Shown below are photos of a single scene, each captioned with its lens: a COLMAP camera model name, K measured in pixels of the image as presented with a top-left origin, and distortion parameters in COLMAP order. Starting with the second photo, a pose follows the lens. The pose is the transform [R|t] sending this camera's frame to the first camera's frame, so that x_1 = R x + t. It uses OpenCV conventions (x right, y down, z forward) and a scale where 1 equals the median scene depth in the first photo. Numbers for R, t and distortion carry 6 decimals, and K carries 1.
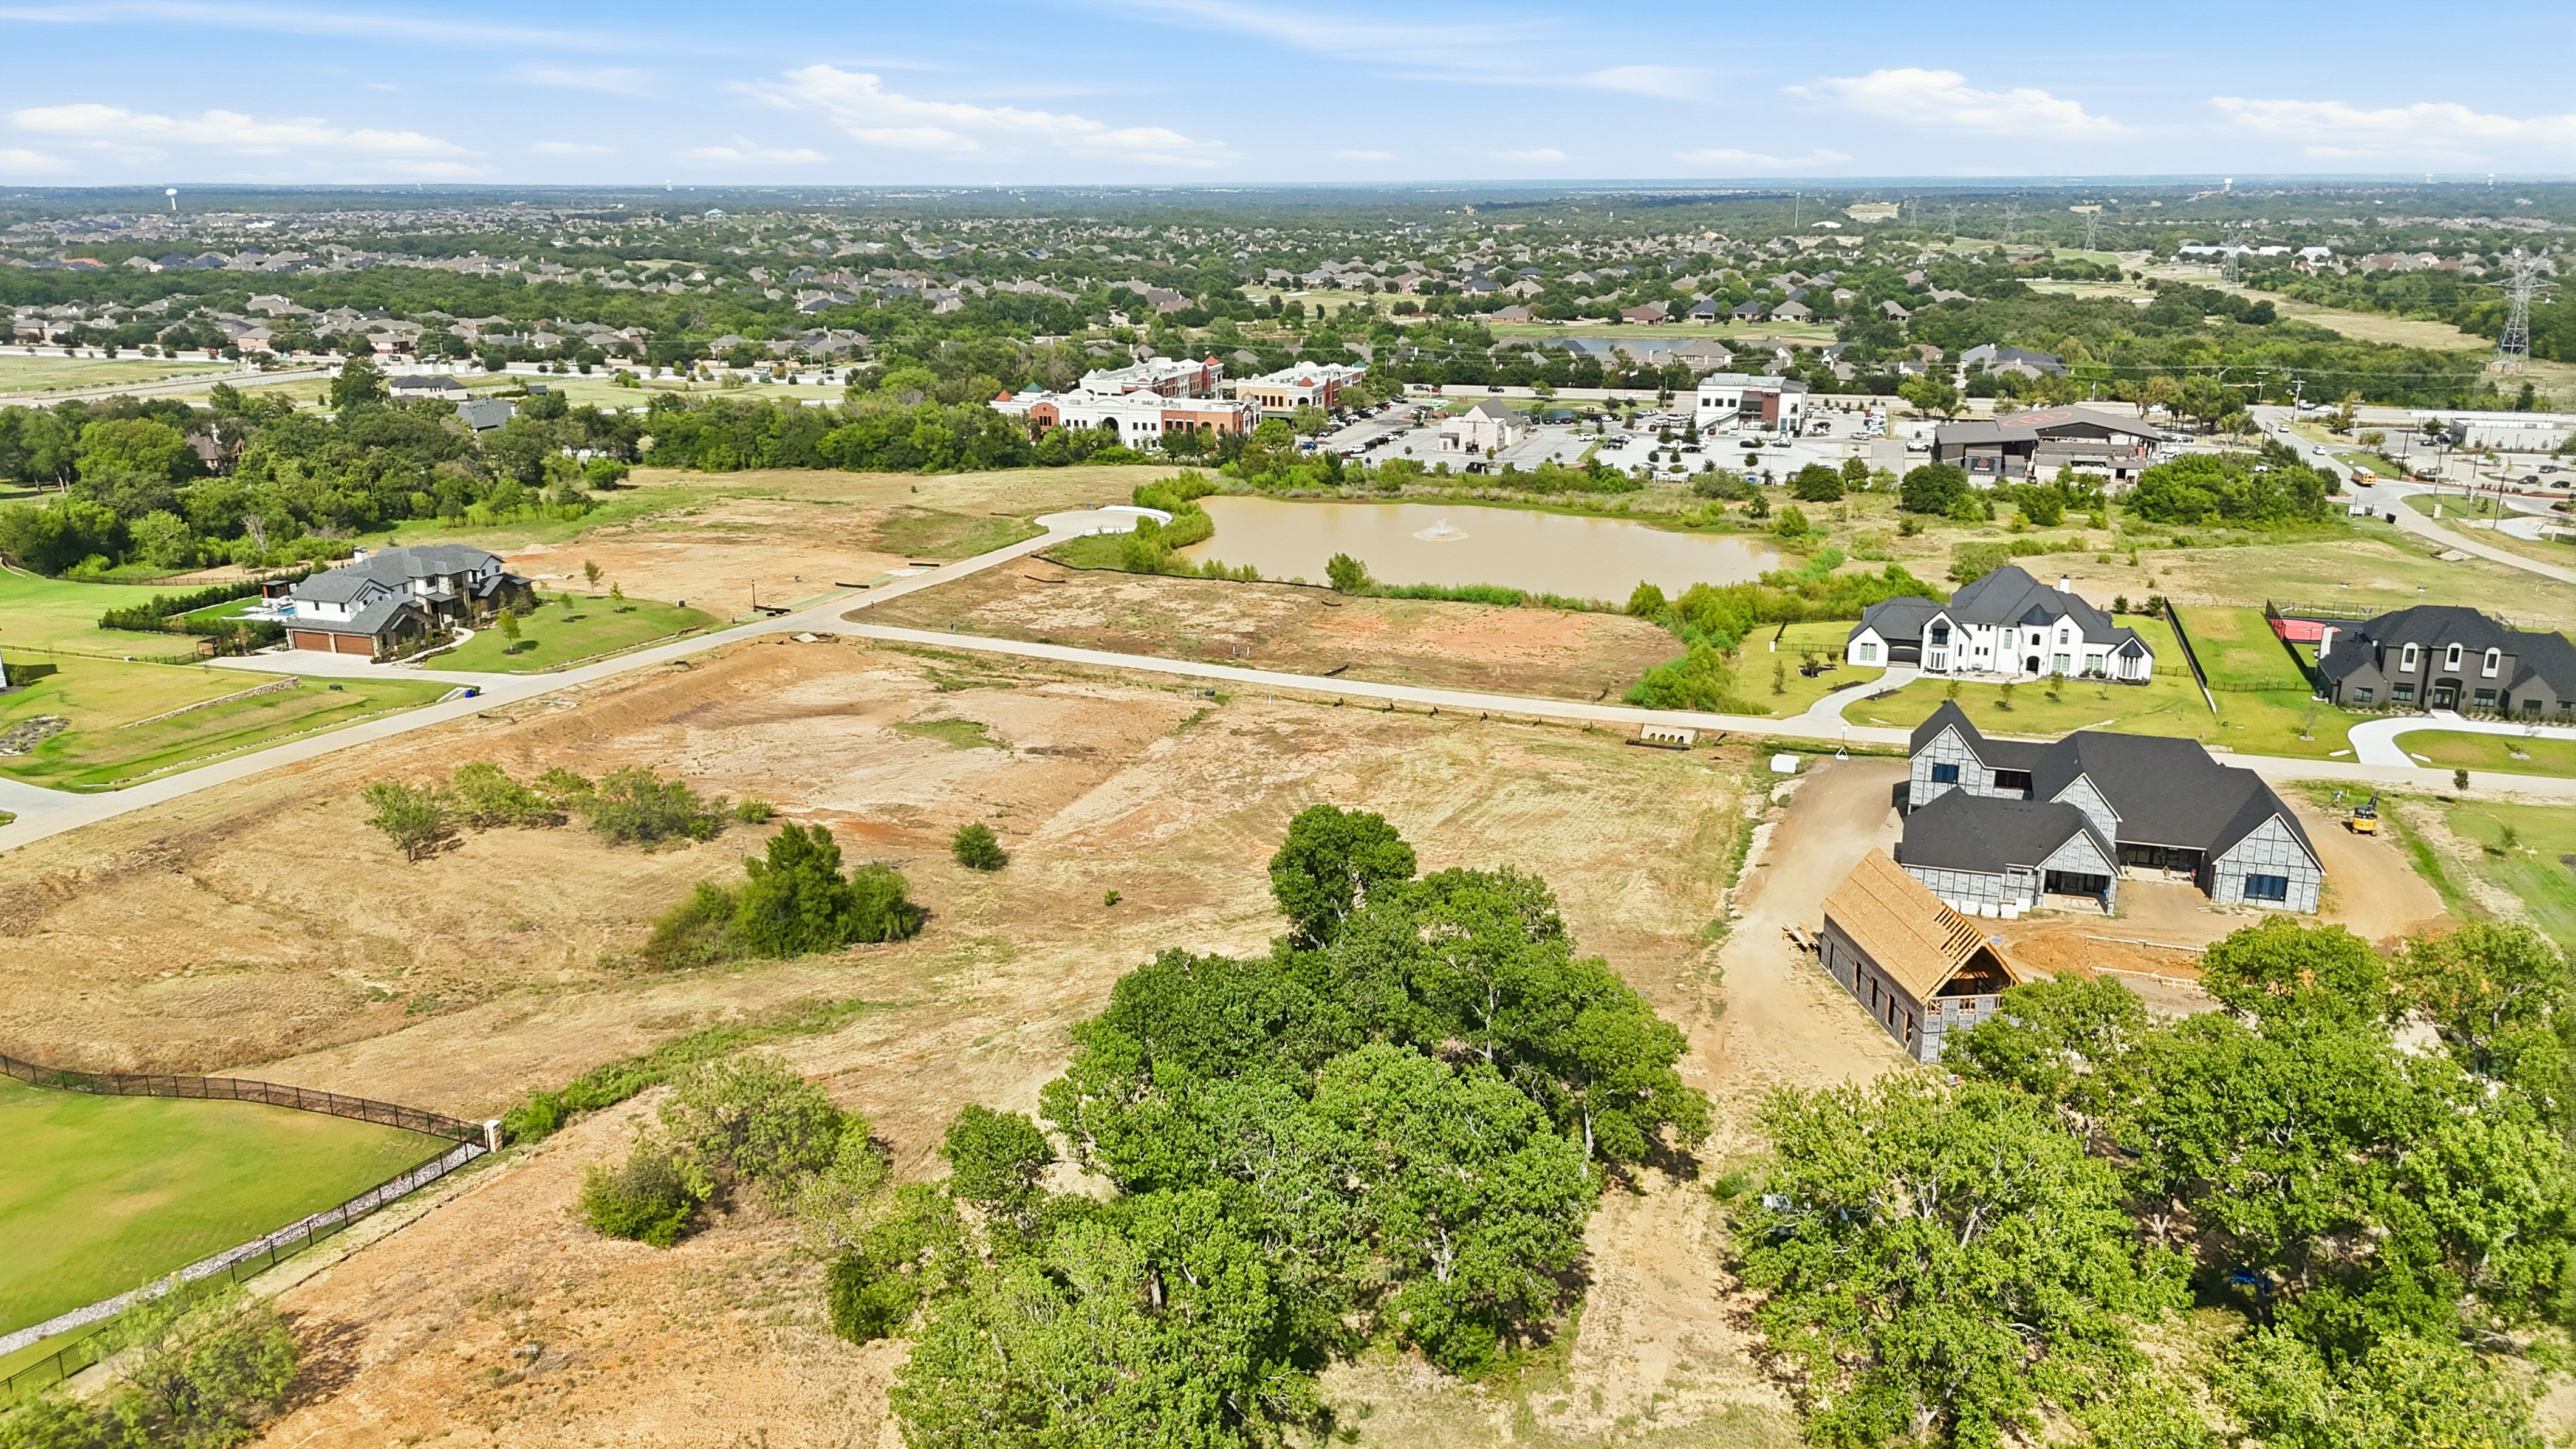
lens RADIAL K [[1895.3, 0, 1282.0], [0, 1895.3, 731.9], [0, 0, 1]] dist [0.070335, -0.071498]
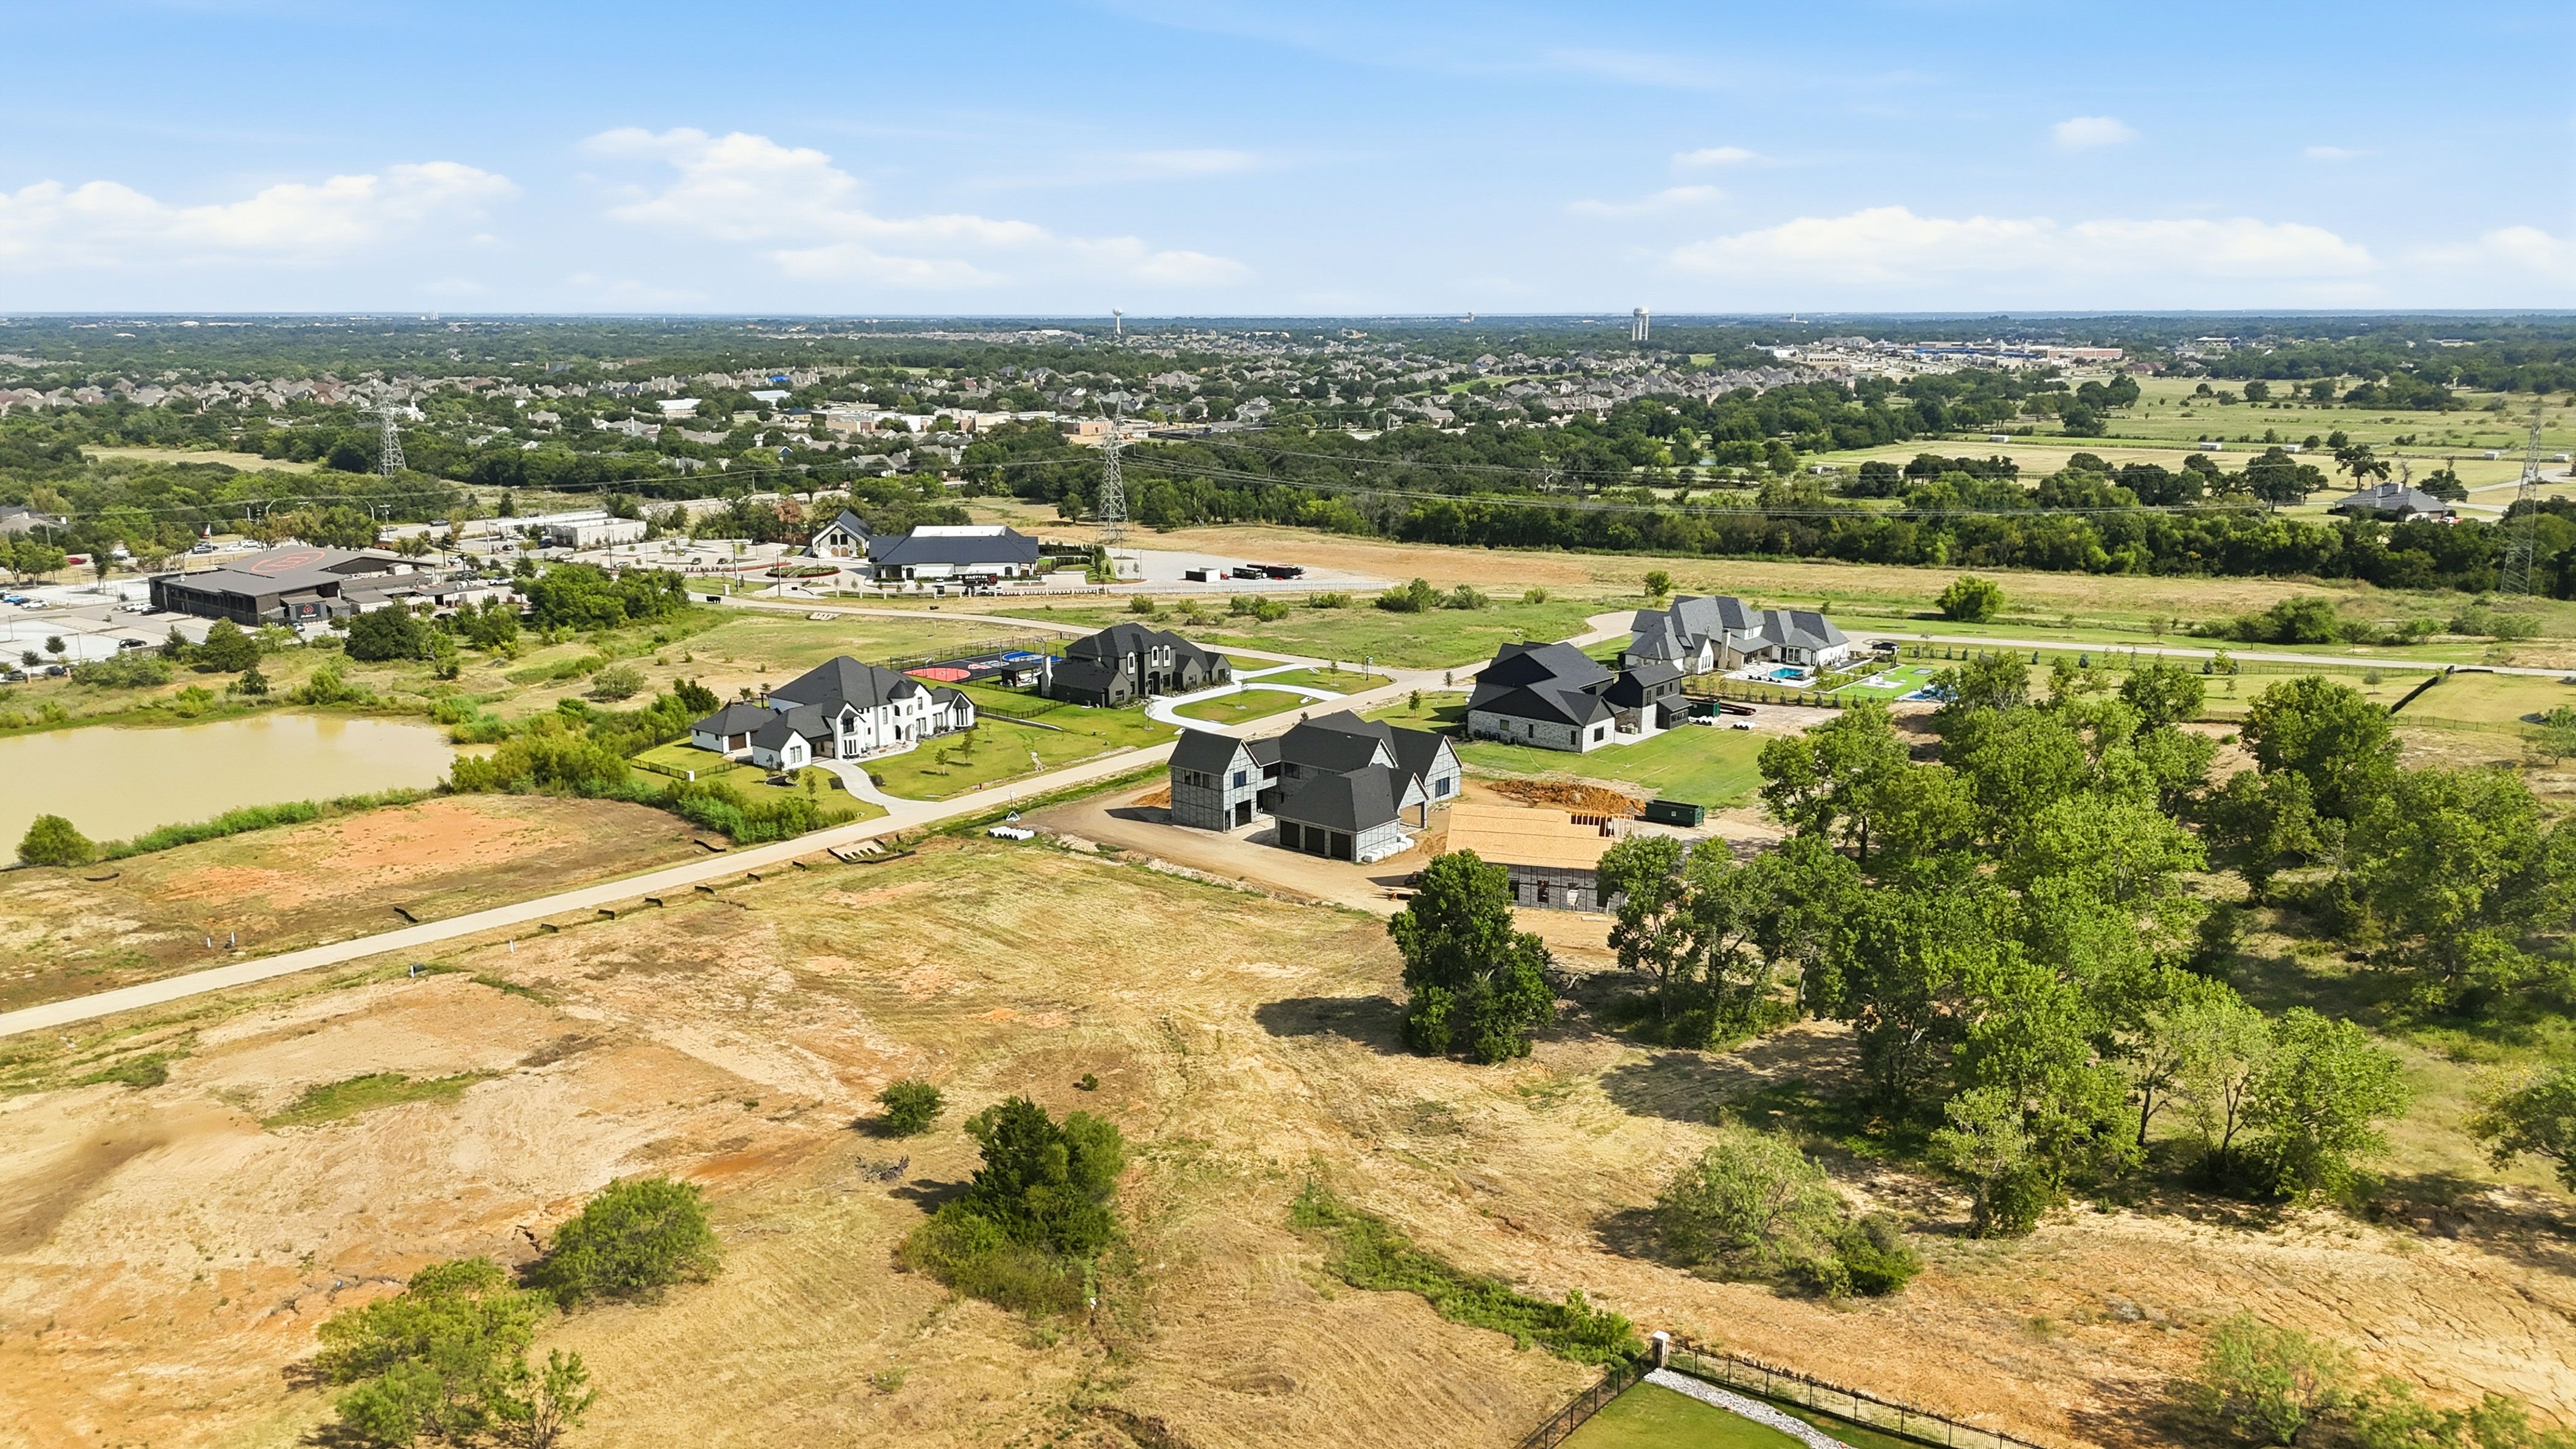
lens RADIAL K [[1895.3, 0, 1302.2], [0, 1895.3, 733.5], [0, 0, 1]] dist [0.070335, -0.071498]
pose [[0.350696, -0.200393, 0.914798, -0.591937], [0.258558, 0.959588, 0.111084, -0.103244], [-0.900089, 0.197571, 0.388336, 0.348061]]
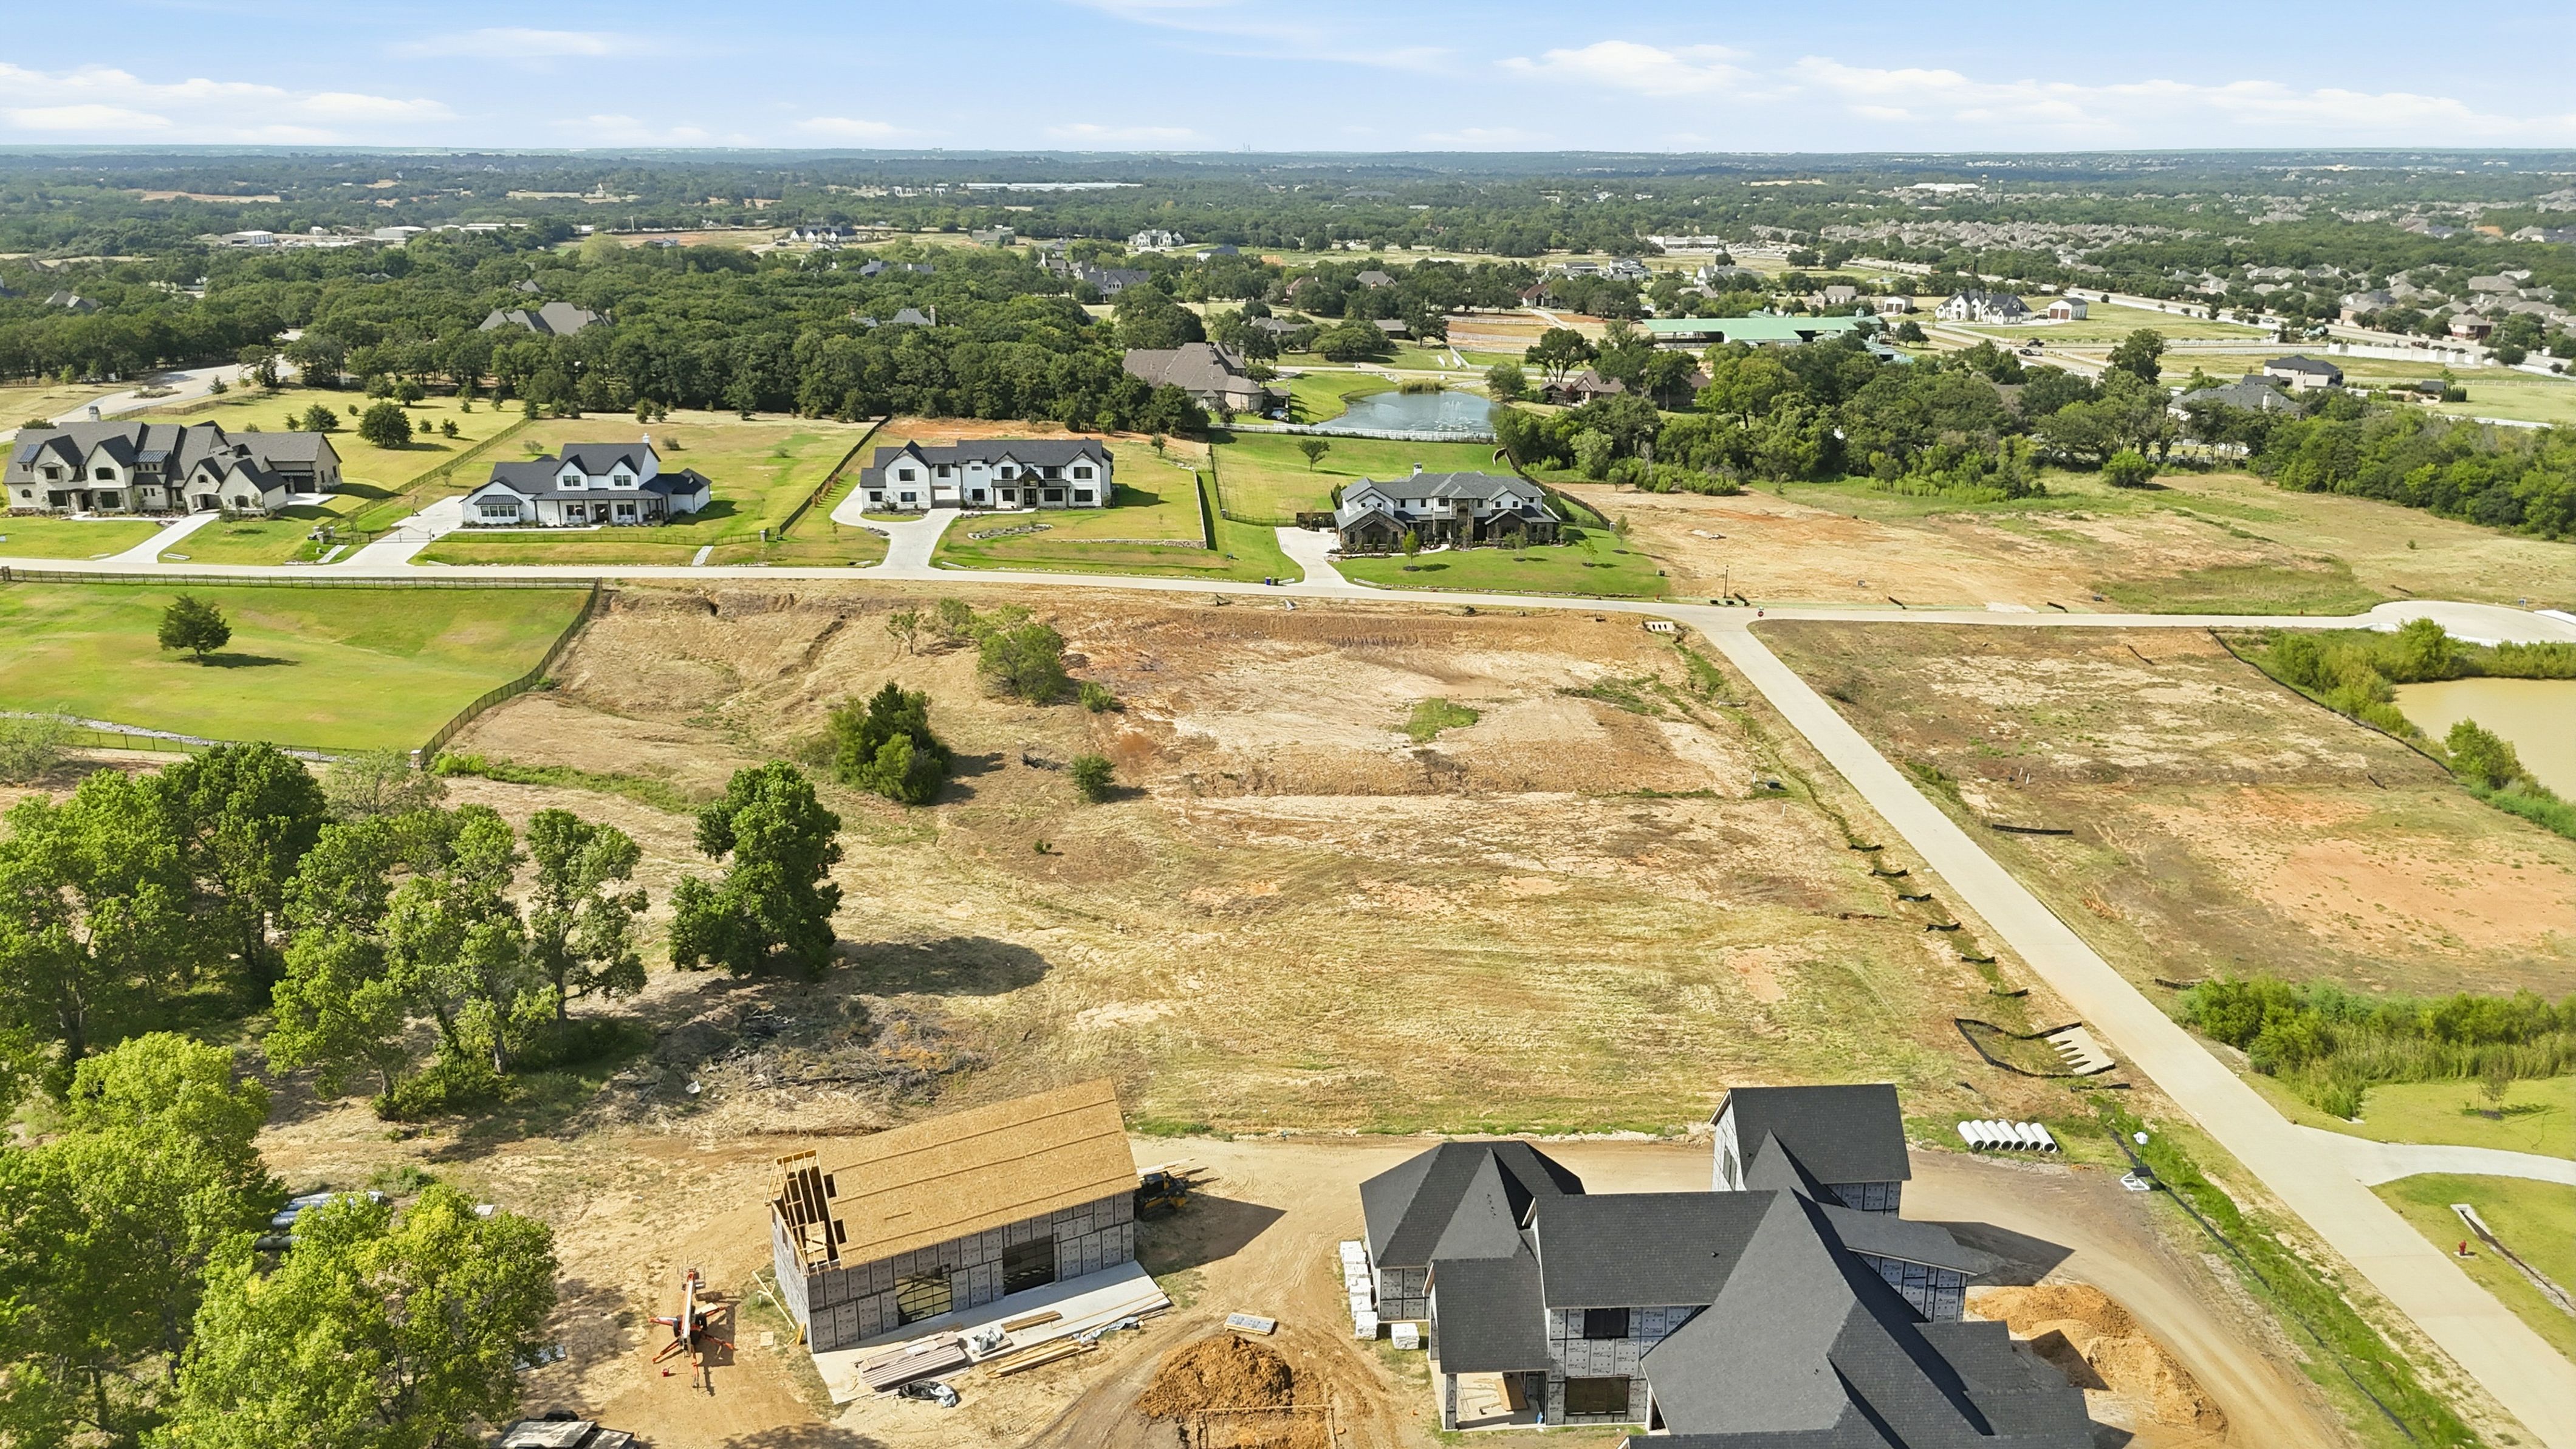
lens RADIAL K [[1895.3, 0, 1288.6], [0, 1895.3, 738.1], [0, 0, 1]] dist [0.070335, -0.071498]
pose [[0.377191, 0.276829, -0.883794, 0.584613], [-0.260309, 0.947501, 0.185688, -0.133598], [0.888800, 0.160020, 0.429451, 0.452531]]
